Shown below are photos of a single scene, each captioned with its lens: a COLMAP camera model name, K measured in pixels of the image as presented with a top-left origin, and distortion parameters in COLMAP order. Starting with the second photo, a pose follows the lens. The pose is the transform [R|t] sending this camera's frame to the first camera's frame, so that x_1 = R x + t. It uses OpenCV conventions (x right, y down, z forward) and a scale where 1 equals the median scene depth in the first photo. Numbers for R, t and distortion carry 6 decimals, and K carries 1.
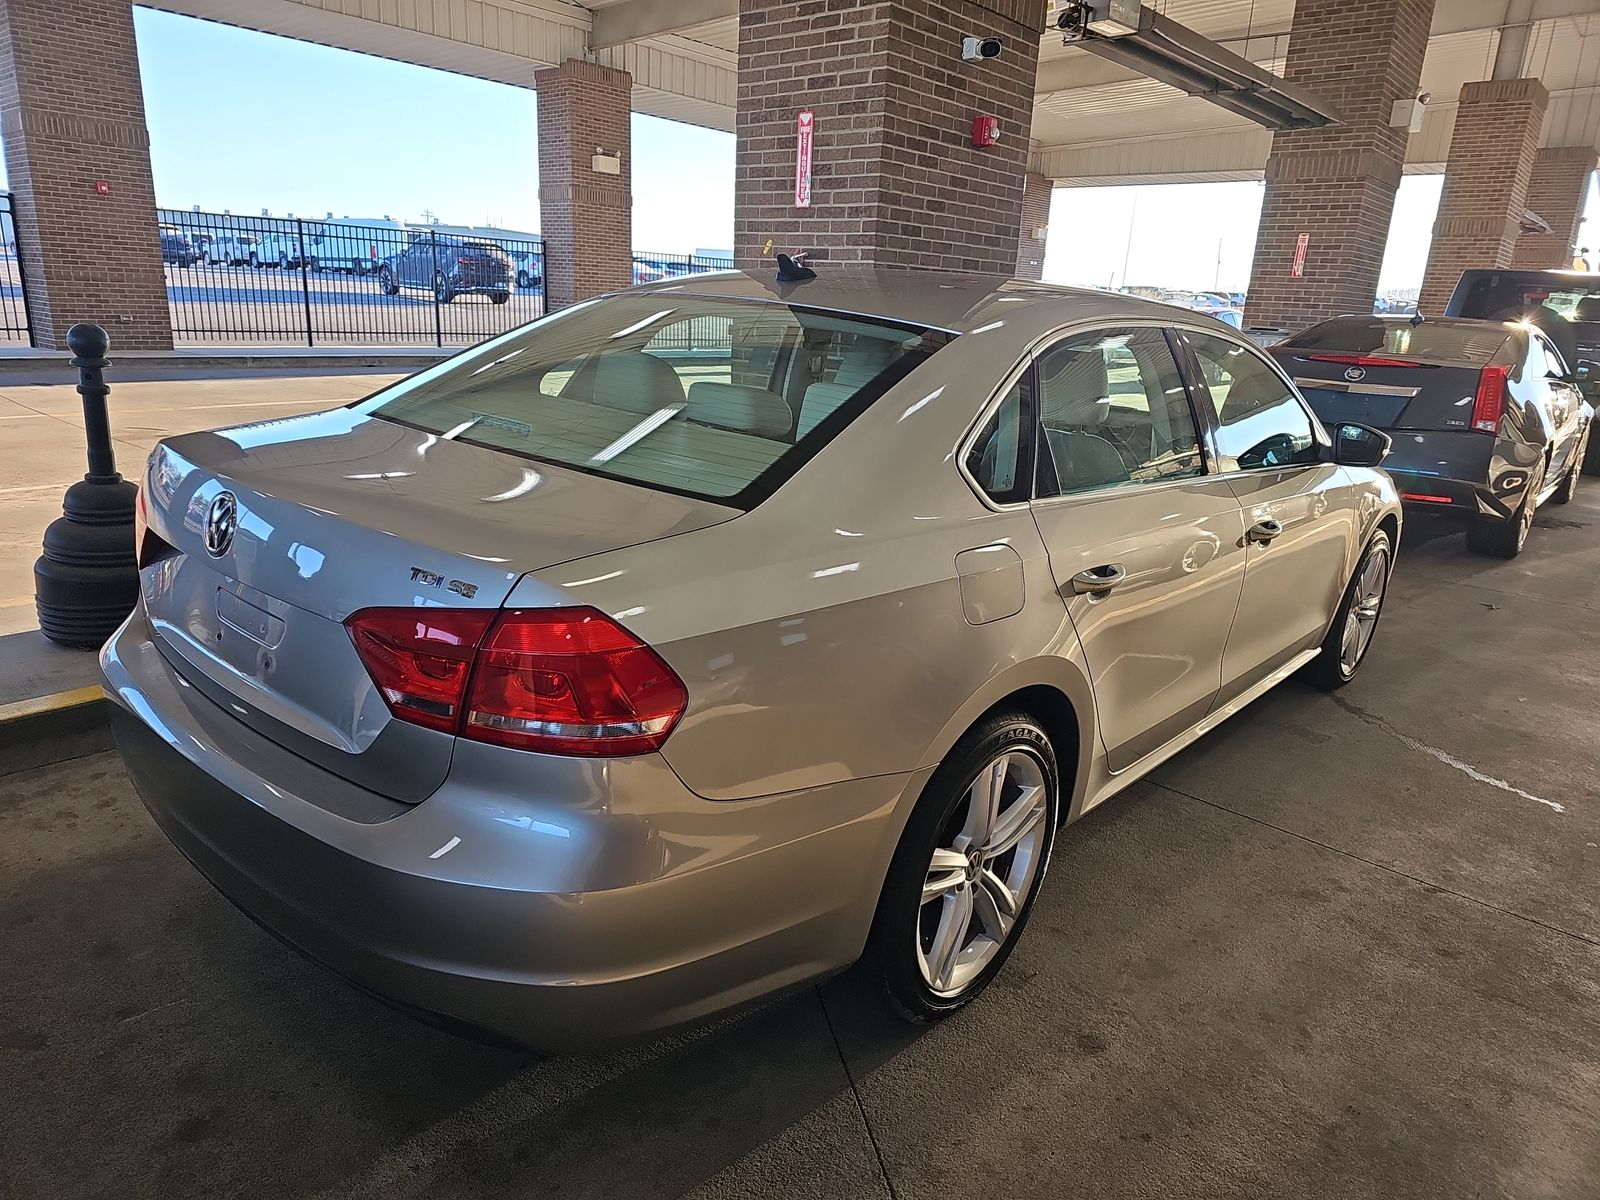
lens RADIAL K [[1048.6, 0, 795.7], [0, 1048.6, 593.1], [0, 0, 1]] dist [0.013389, -0.019548]
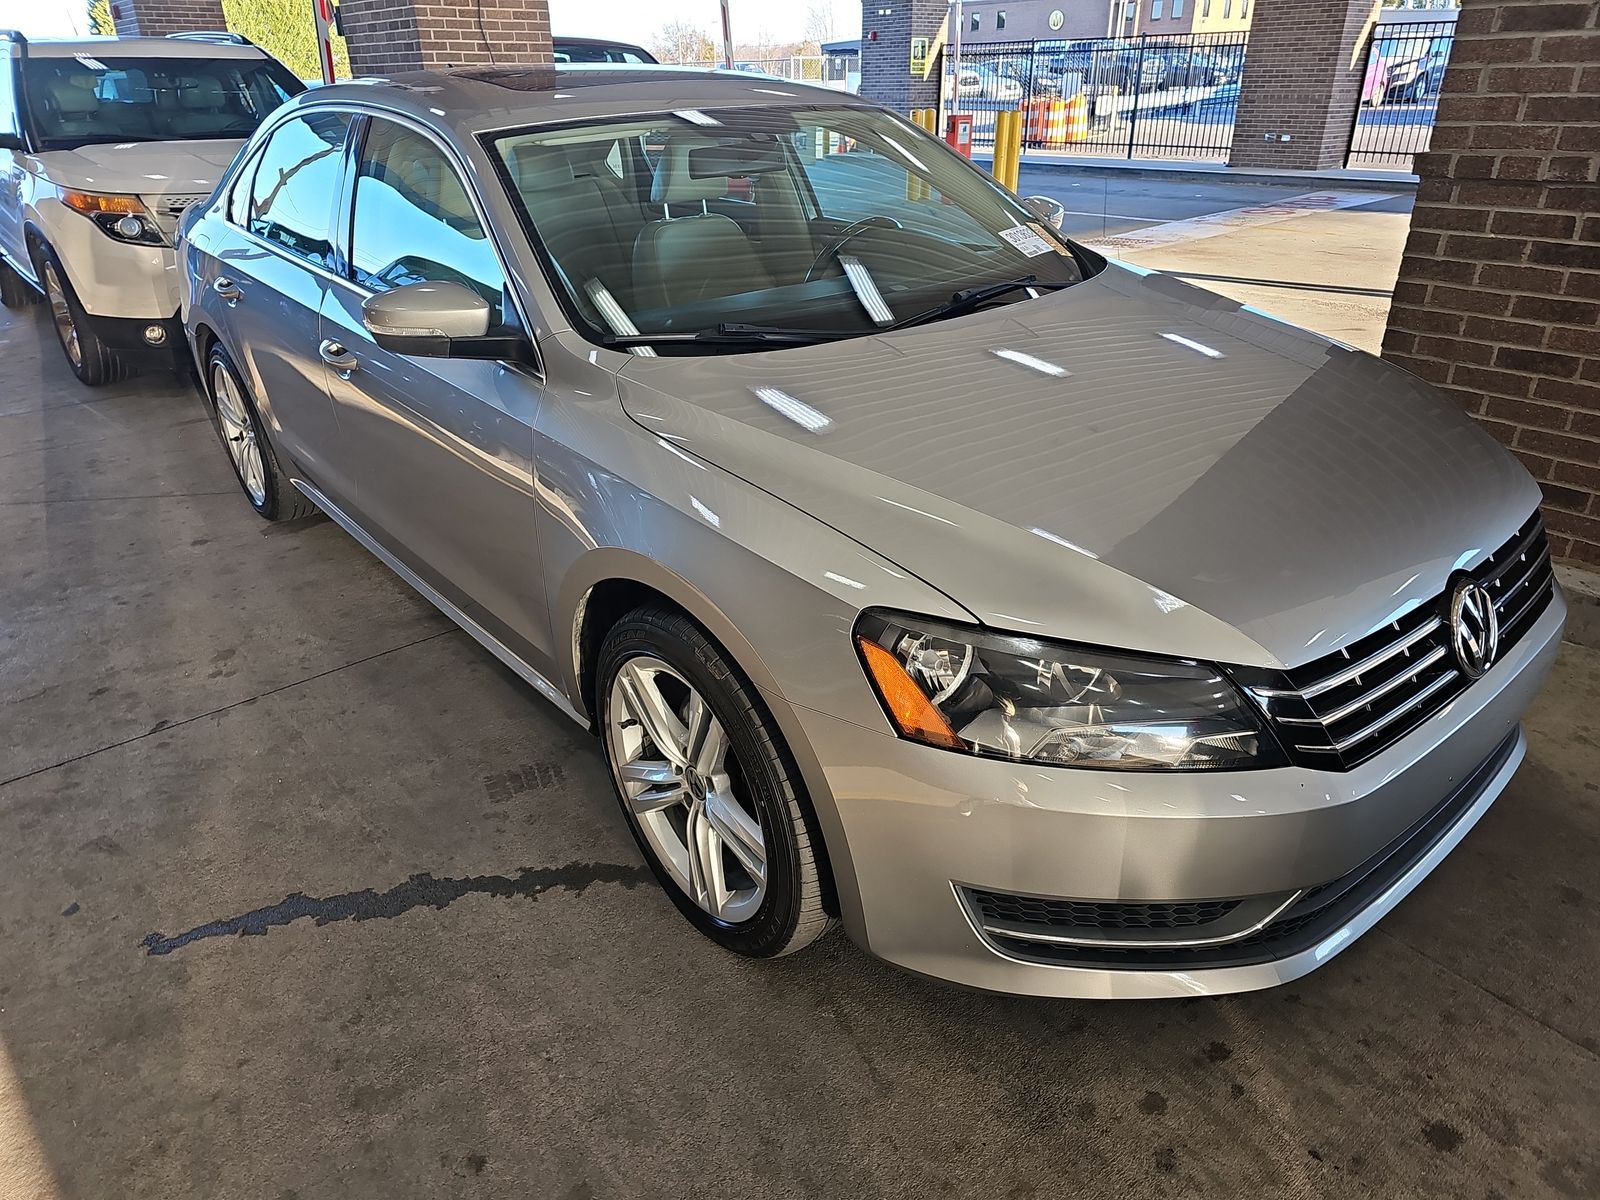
lens RADIAL K [[1147.8, 0, 799.1], [0, 1147.8, 570.0], [0, 0, 1]] dist [-0.000878, -0.003287]
pose [[-0.173991, 0.345281, -0.922230, 1.430130], [-0.269627, 0.884023, 0.381845, -0.392680], [0.947116, 0.315095, -0.060715, 1.587312]]
